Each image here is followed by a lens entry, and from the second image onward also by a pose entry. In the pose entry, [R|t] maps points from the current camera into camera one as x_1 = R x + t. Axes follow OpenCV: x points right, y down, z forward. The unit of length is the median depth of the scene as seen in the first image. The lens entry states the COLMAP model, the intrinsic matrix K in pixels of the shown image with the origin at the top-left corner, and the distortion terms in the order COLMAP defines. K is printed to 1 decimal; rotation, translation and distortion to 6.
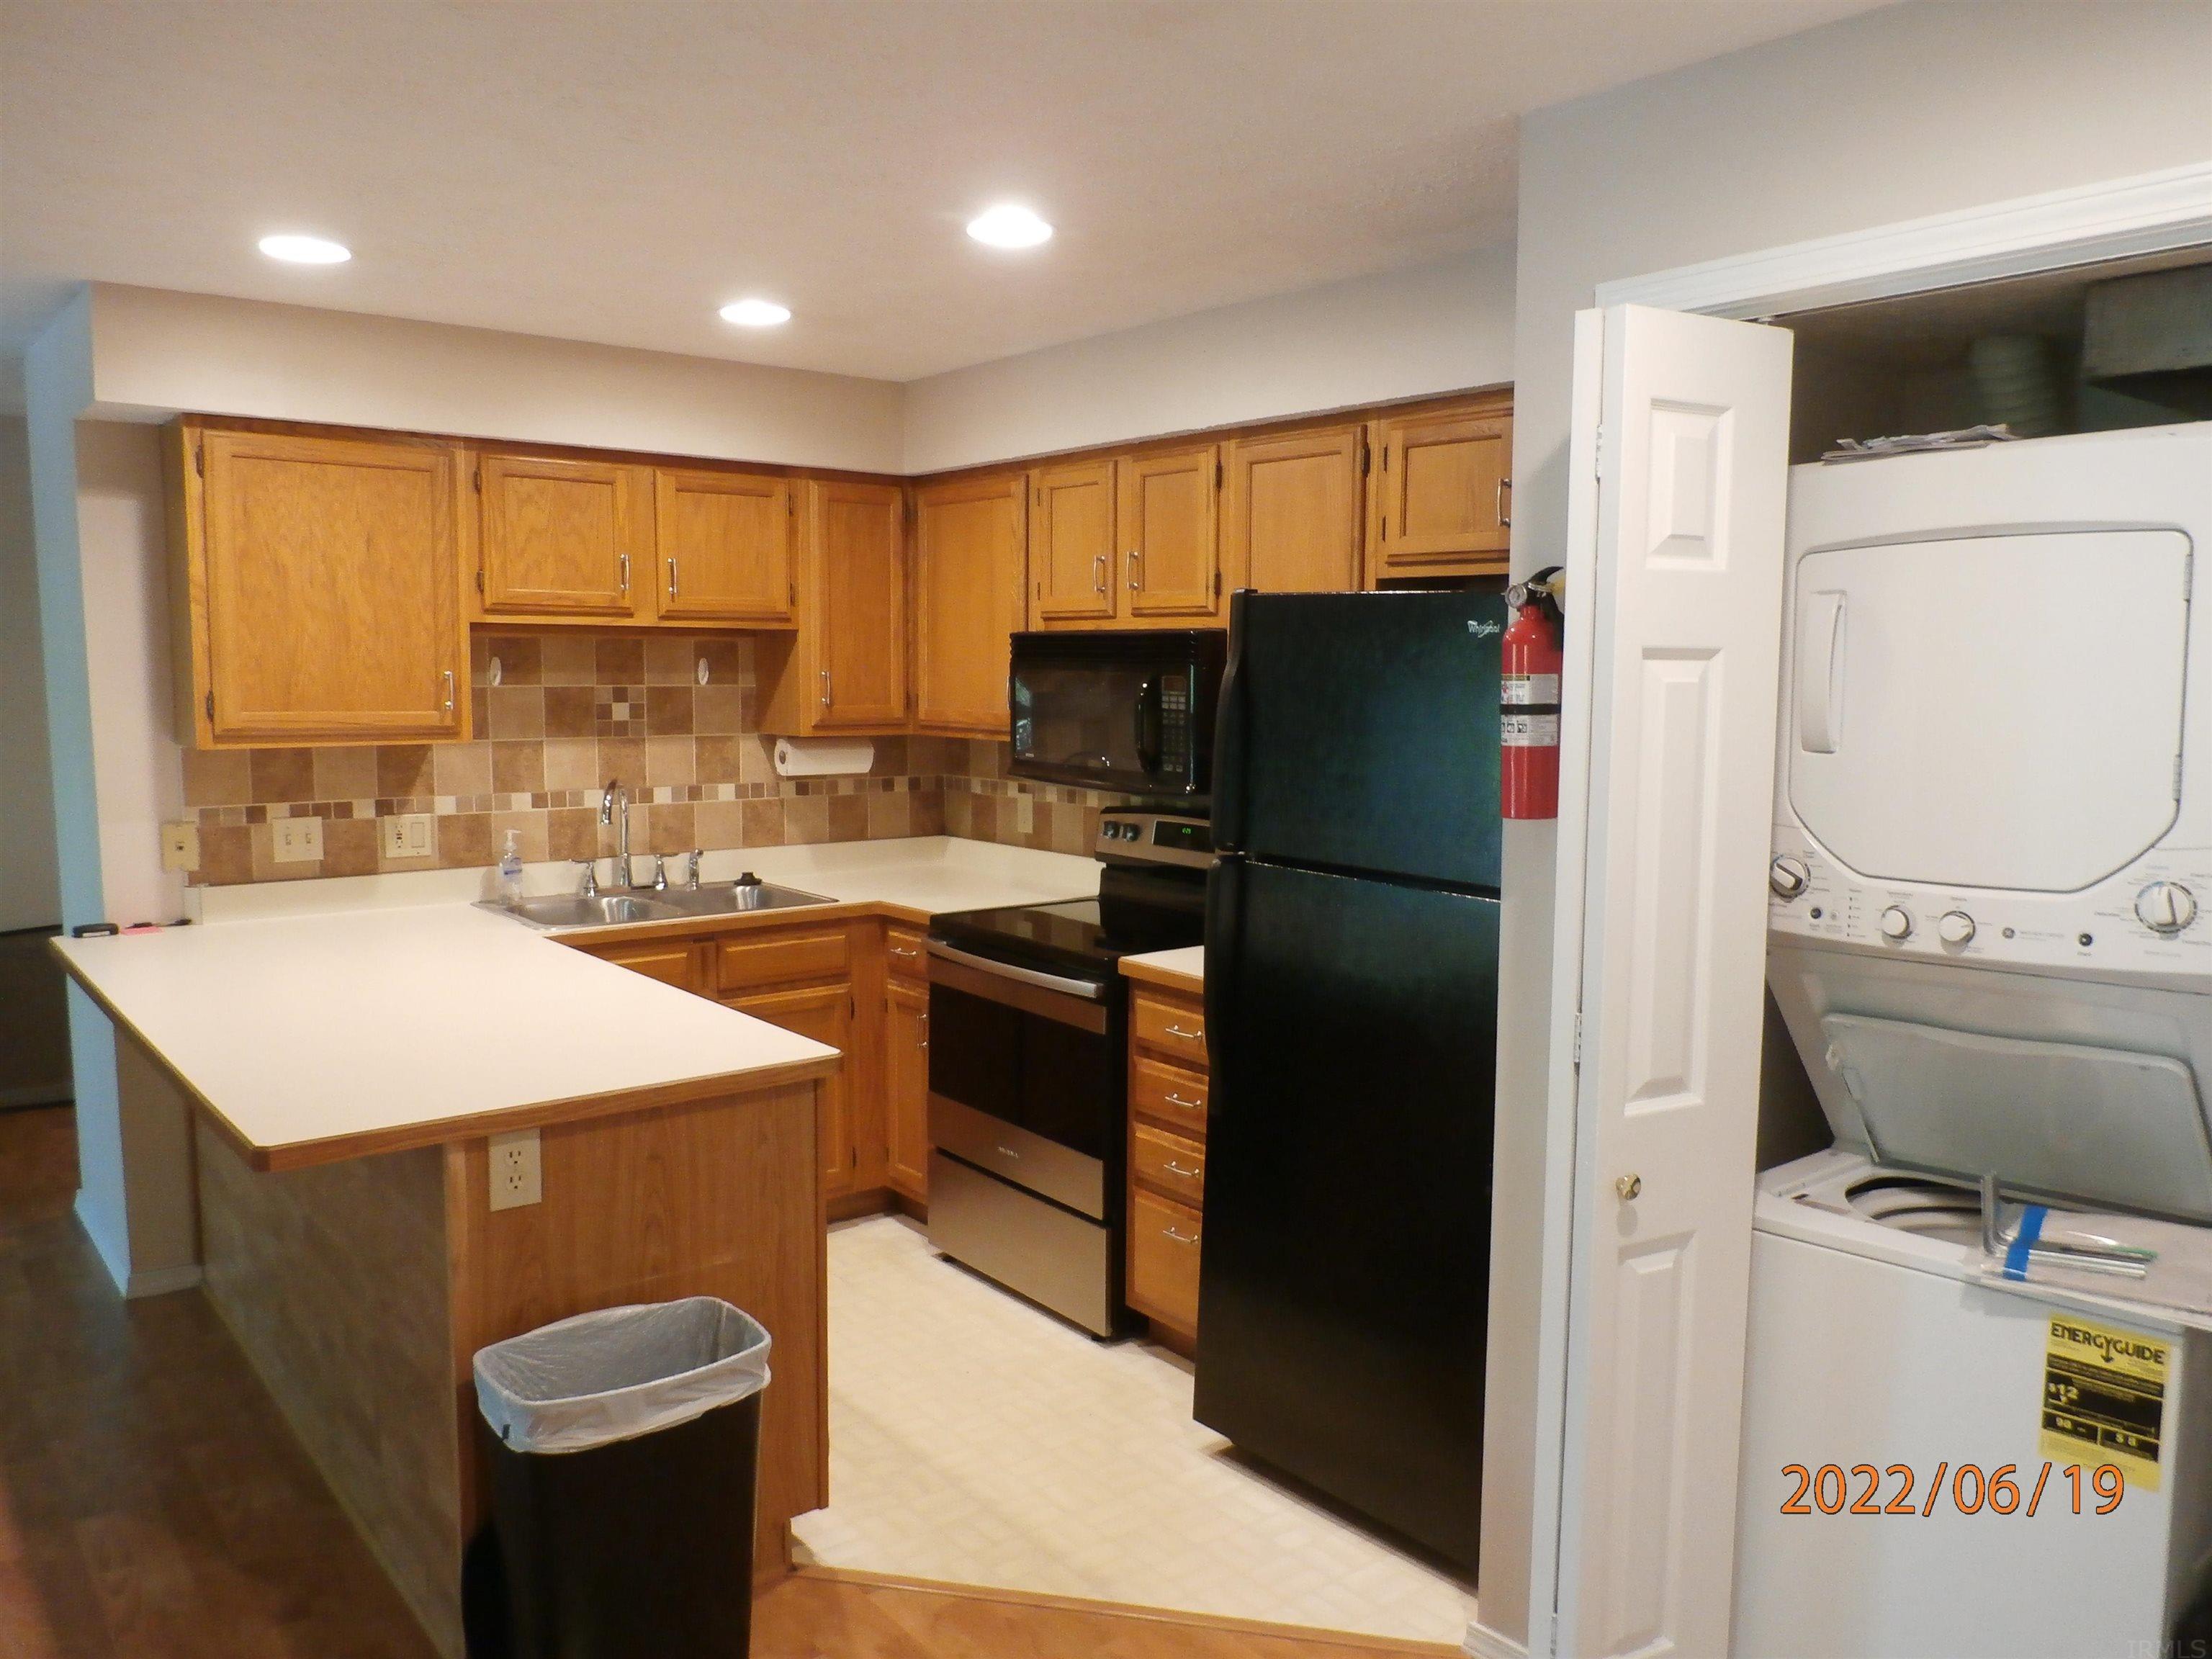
lens RADIAL K [[1710.2, 0, 1111.6], [0, 1710.2, 849.2], [0, 0, 1]] dist [0.023261, -0.008366]
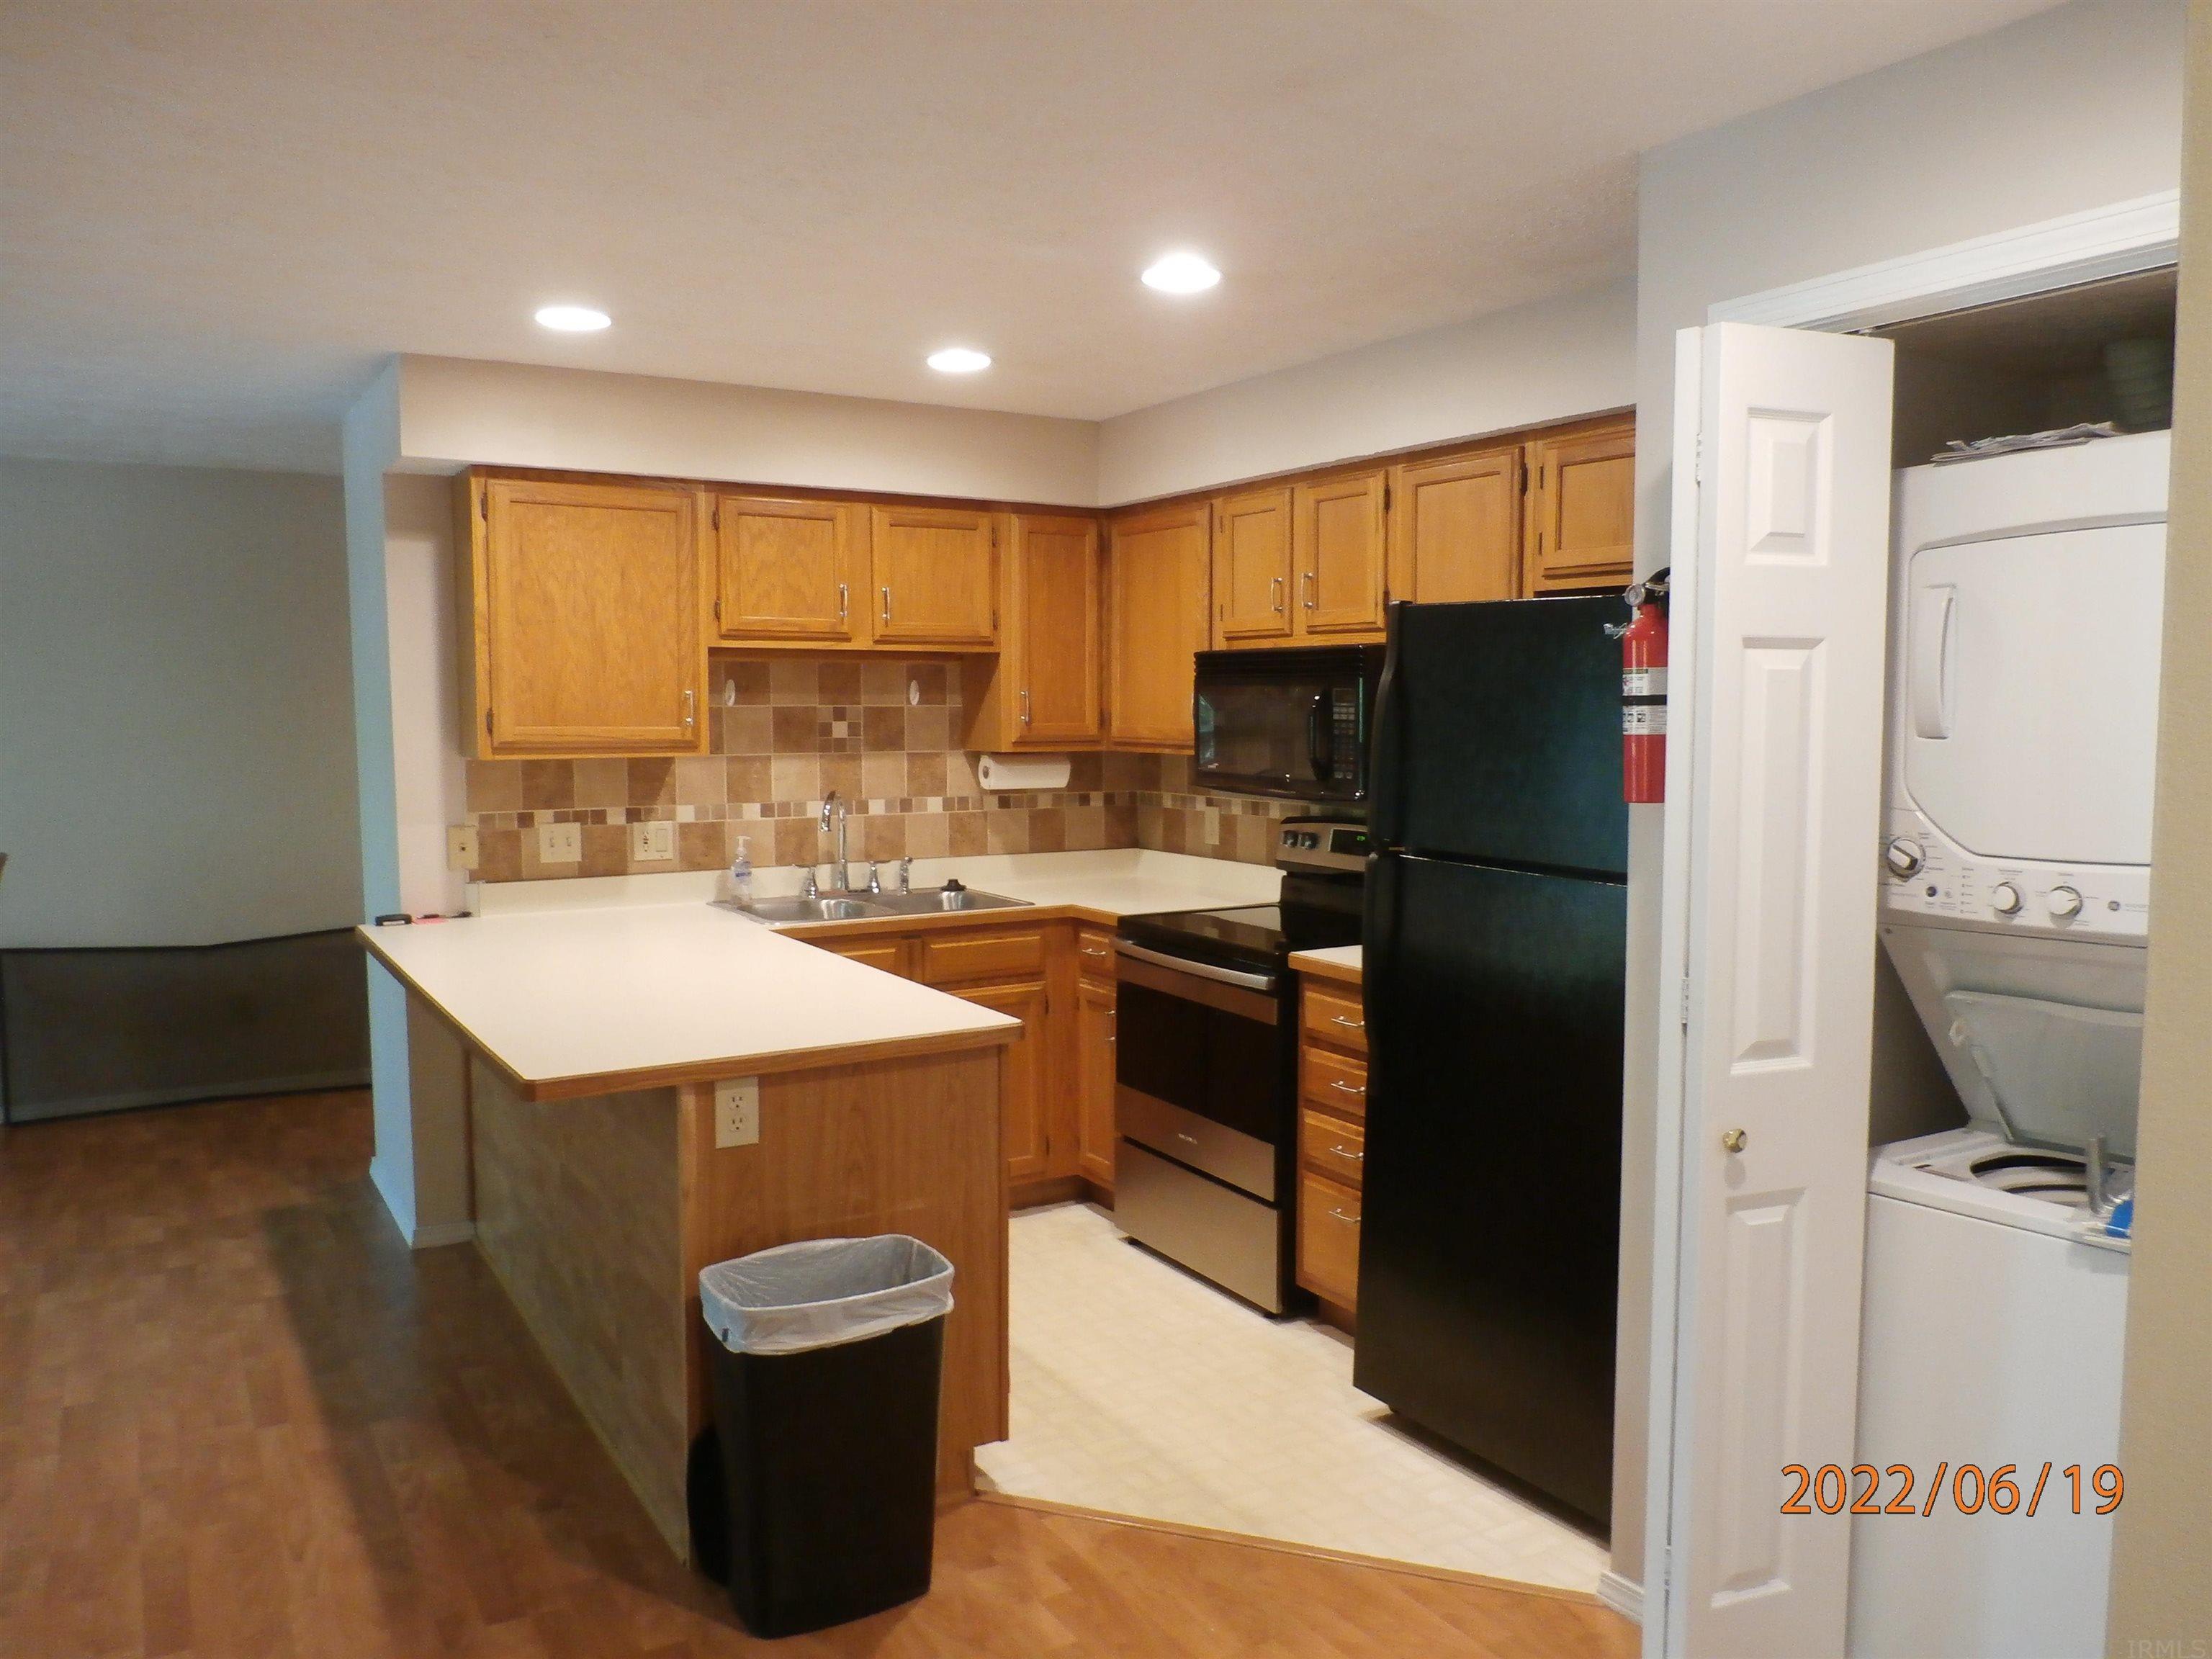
lens RADIAL K [[1710.2, 0, 1091.8], [0, 1710.2, 845.8], [0, 0, 1]] dist [0.023261, -0.008366]
pose [[0.990171, 0.003957, -0.139803, 0.042339], [-0.007550, 0.999654, -0.025179, 0.033707], [0.139655, 0.025987, 0.989859, -0.093849]]
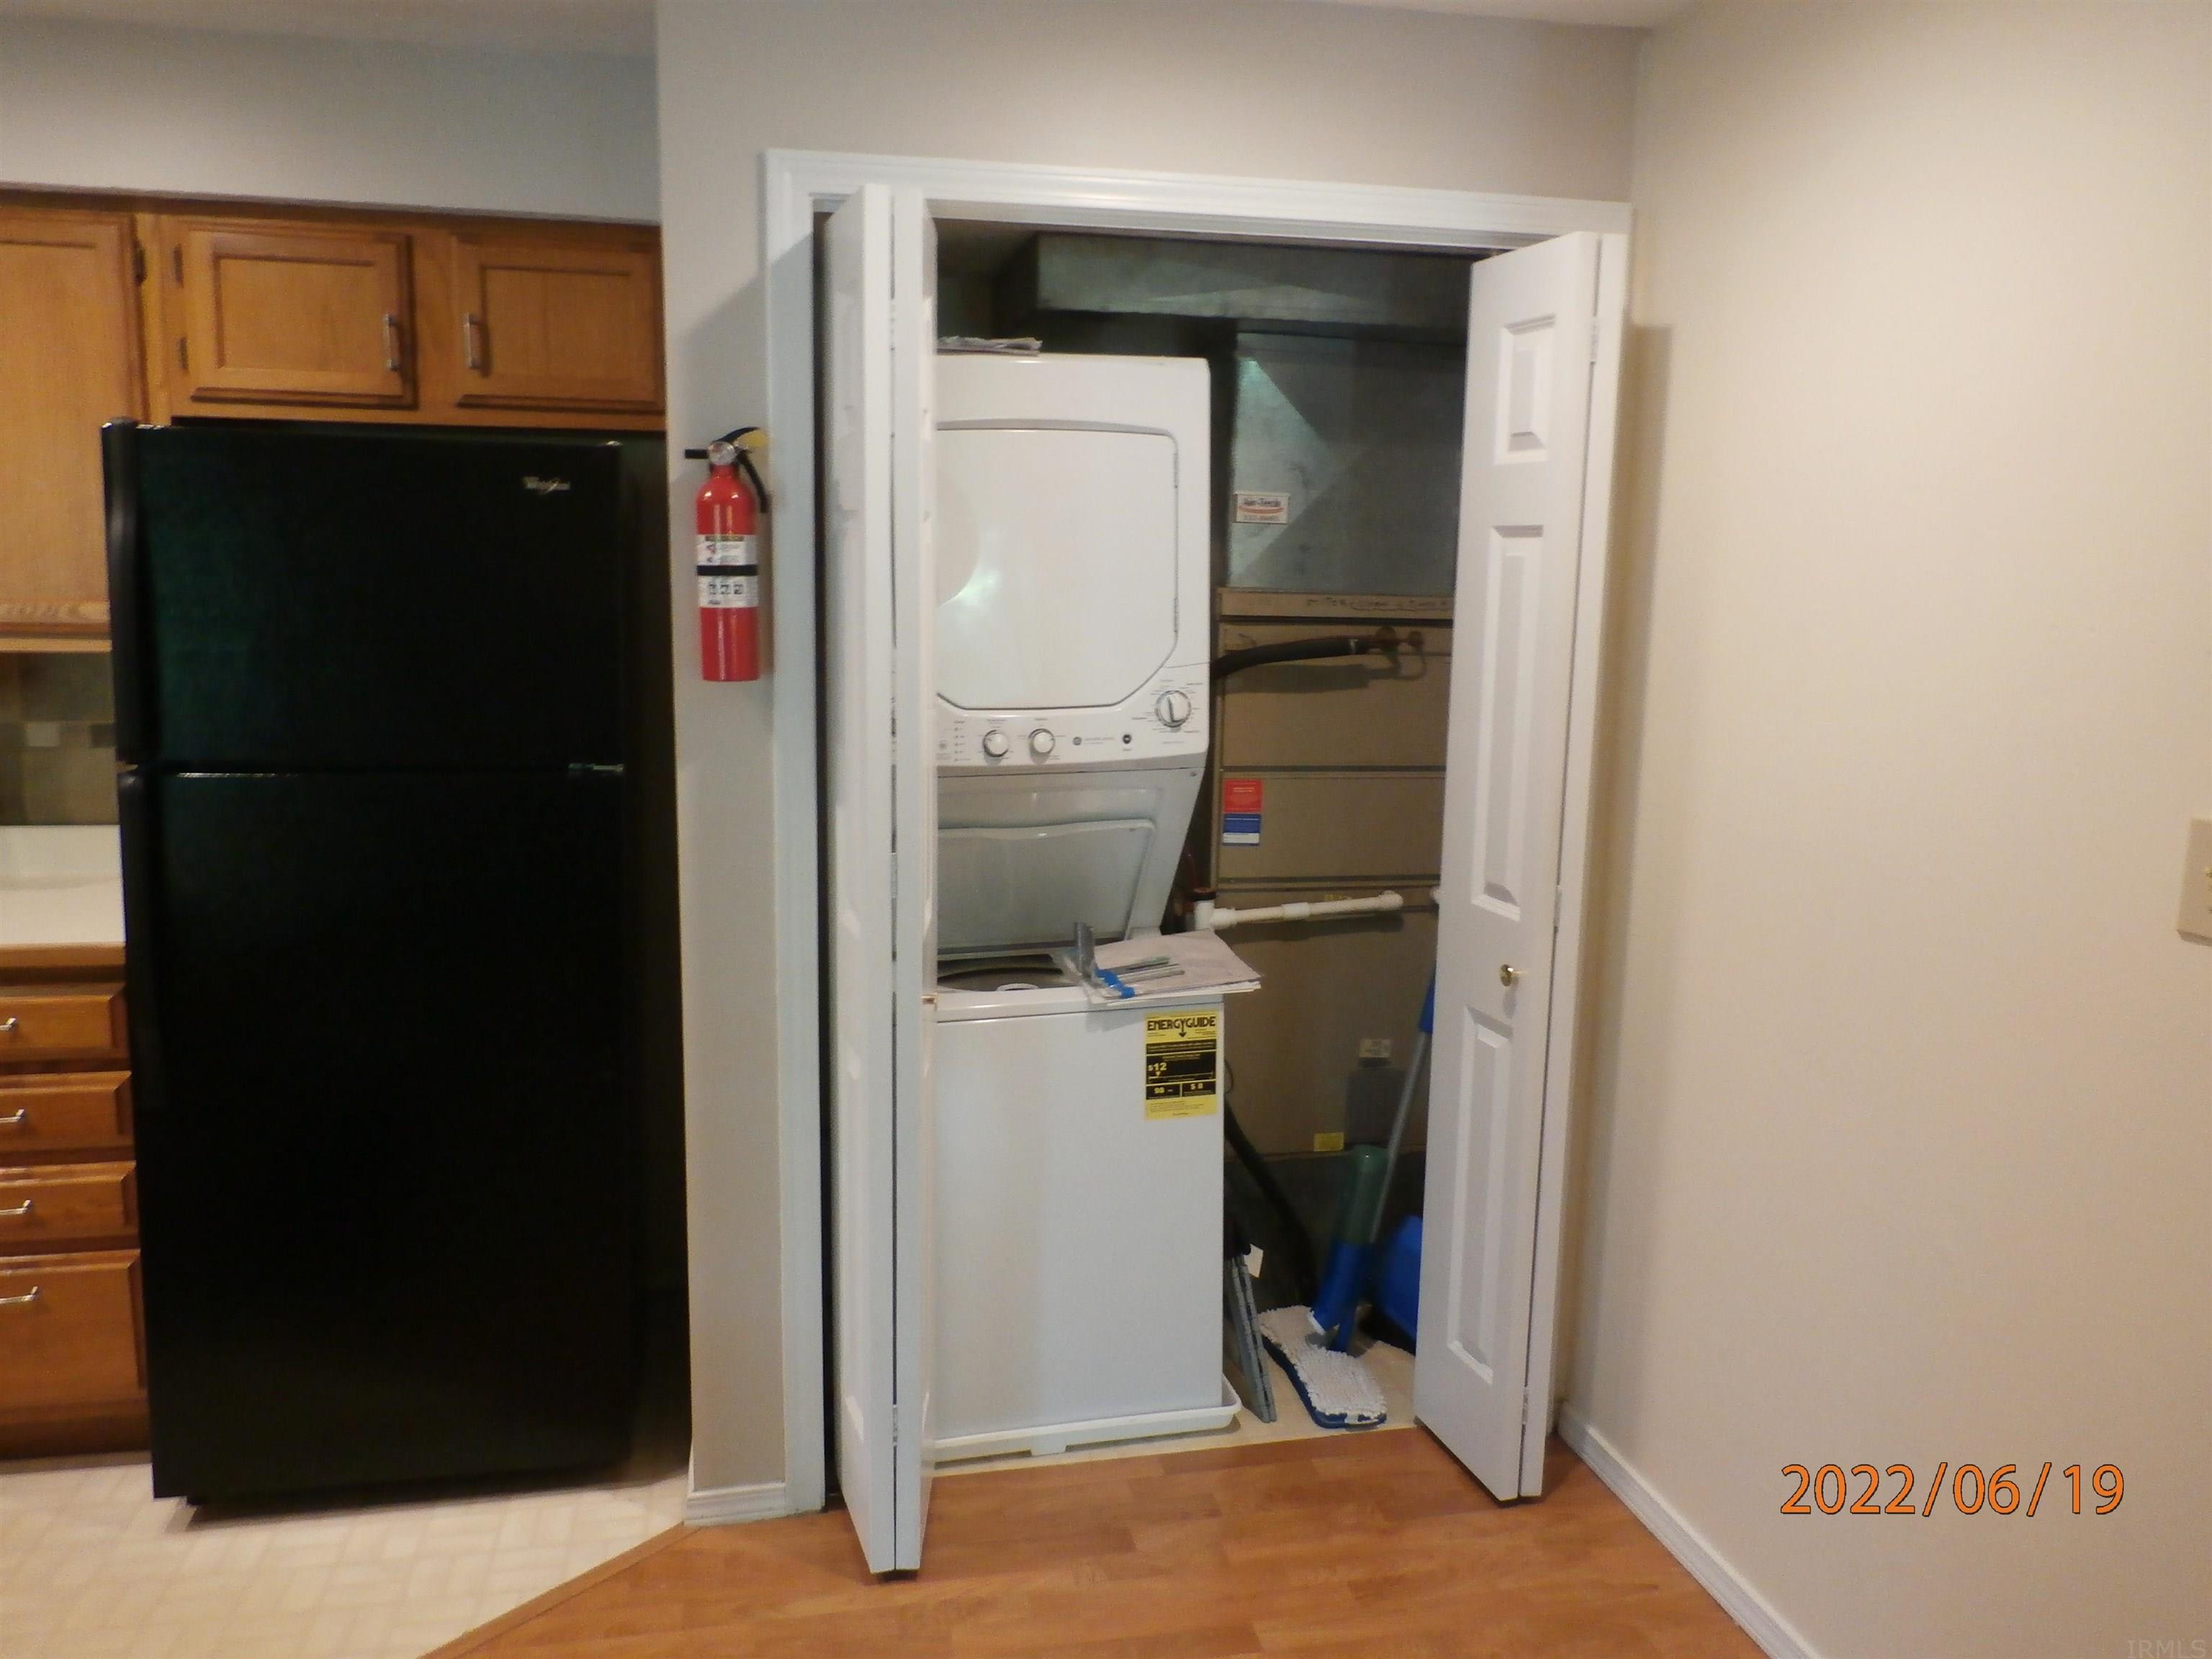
lens RADIAL K [[1710.2, 0, 1052.9], [0, 1710.2, 833.6], [0, 0, 1]] dist [0.023261, -0.008366]
pose [[0.467038, -0.139679, 0.873136, -0.486668], [0.086679, 0.989921, 0.111997, -0.022102], [-0.879979, 0.023376, 0.474438, 0.317413]]
